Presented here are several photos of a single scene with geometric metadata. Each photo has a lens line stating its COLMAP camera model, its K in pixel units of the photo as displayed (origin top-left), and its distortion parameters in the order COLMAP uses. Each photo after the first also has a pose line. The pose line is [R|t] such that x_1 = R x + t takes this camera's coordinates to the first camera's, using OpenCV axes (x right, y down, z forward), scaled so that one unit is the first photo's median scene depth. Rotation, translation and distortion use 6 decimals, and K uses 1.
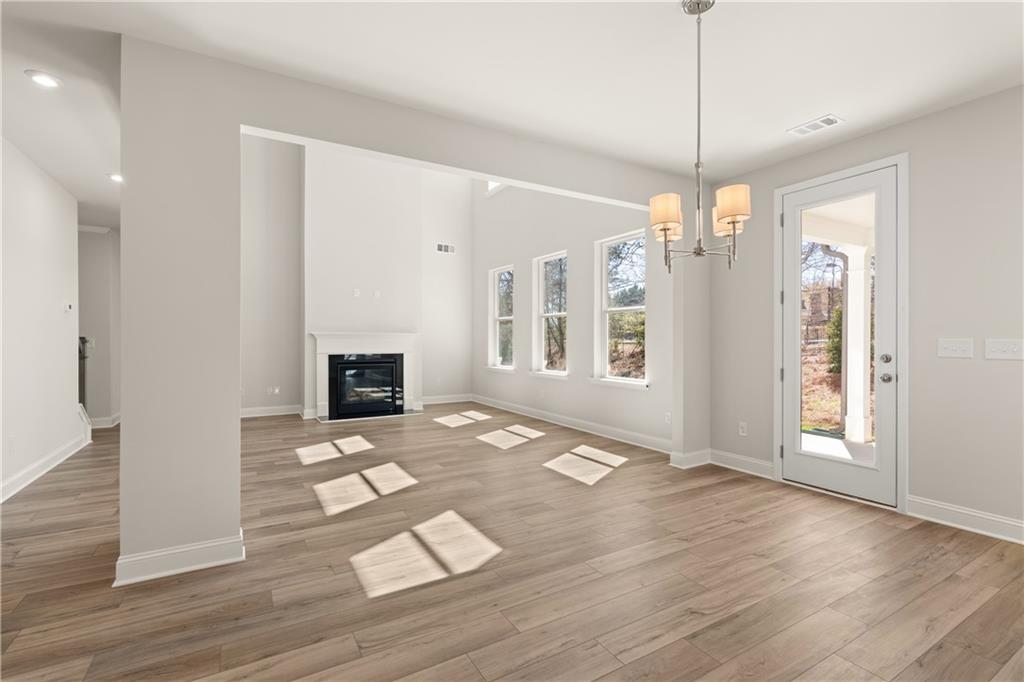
lens RADIAL K [[468.3, 0, 512.3], [0, 468.3, 335.9], [0, 0, 1]] dist [0.000452, -0.000058]
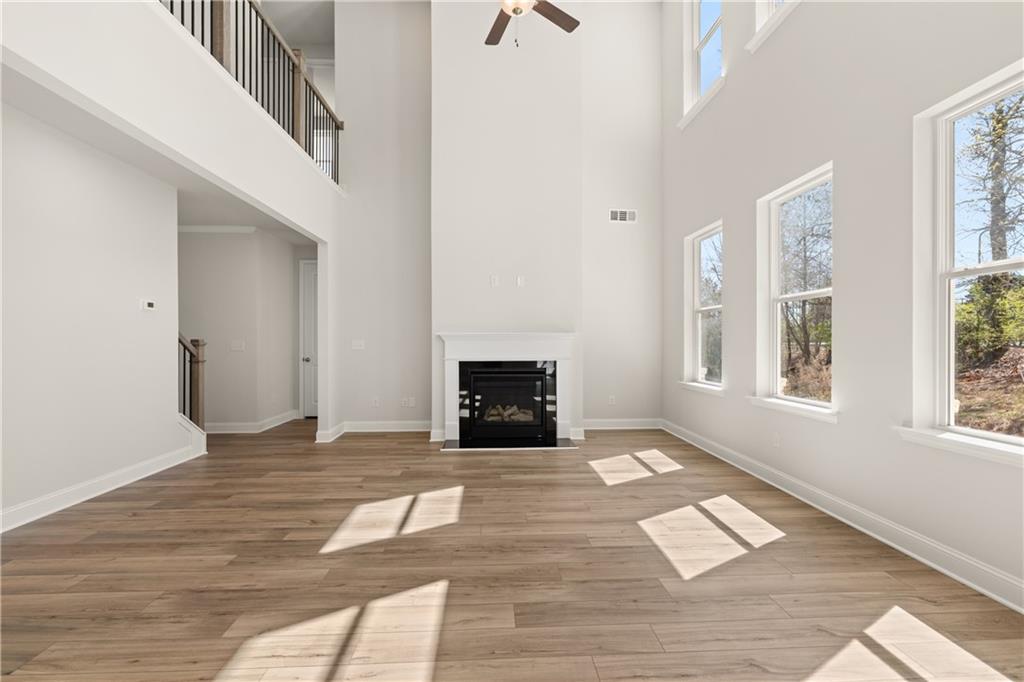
lens RADIAL K [[442.3, 0, 513.6], [0, 442.3, 342.2], [0, 0, 1]] dist [-0.002124, -0.000217]
pose [[0.887875, -0.002018, -0.460081, 0.025449], [0.005654, 0.999963, 0.006527, 0.003684], [0.460050, -0.008396, 0.887853, 0.357299]]
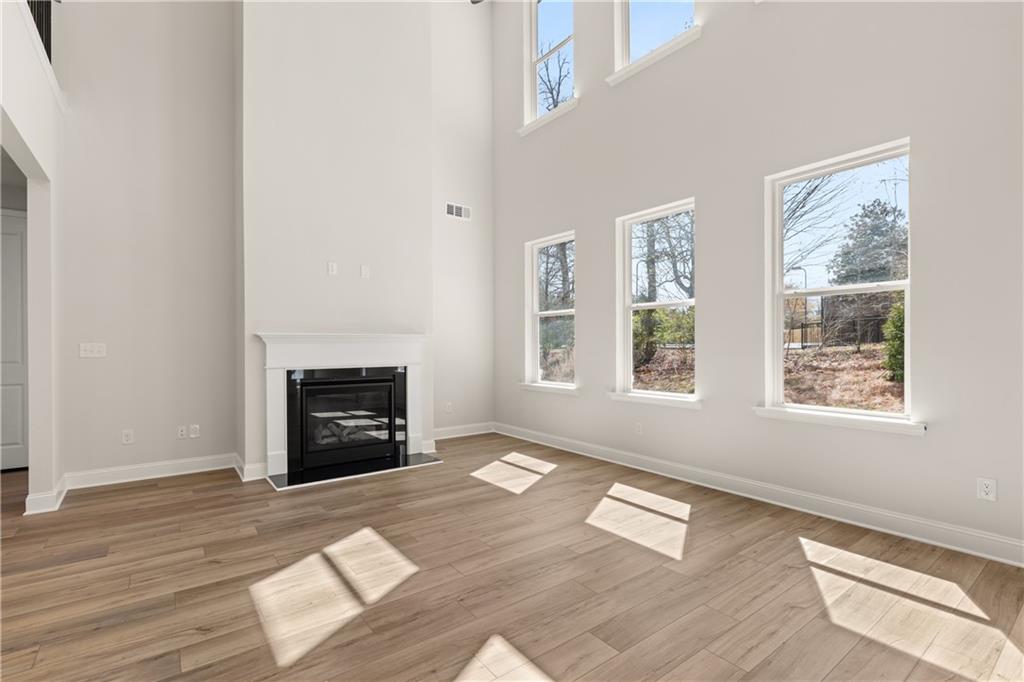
lens RADIAL K [[476.0, 0, 512.0], [0, 476.0, 341.0], [0, 0, 1]] dist [-0.000008, -0.000496]
pose [[0.993135, -0.003065, 0.116934, -0.165813], [0.003077, 0.999995, 0.000078, 0.003952], [-0.116934, 0.000282, 0.993140, 0.339033]]
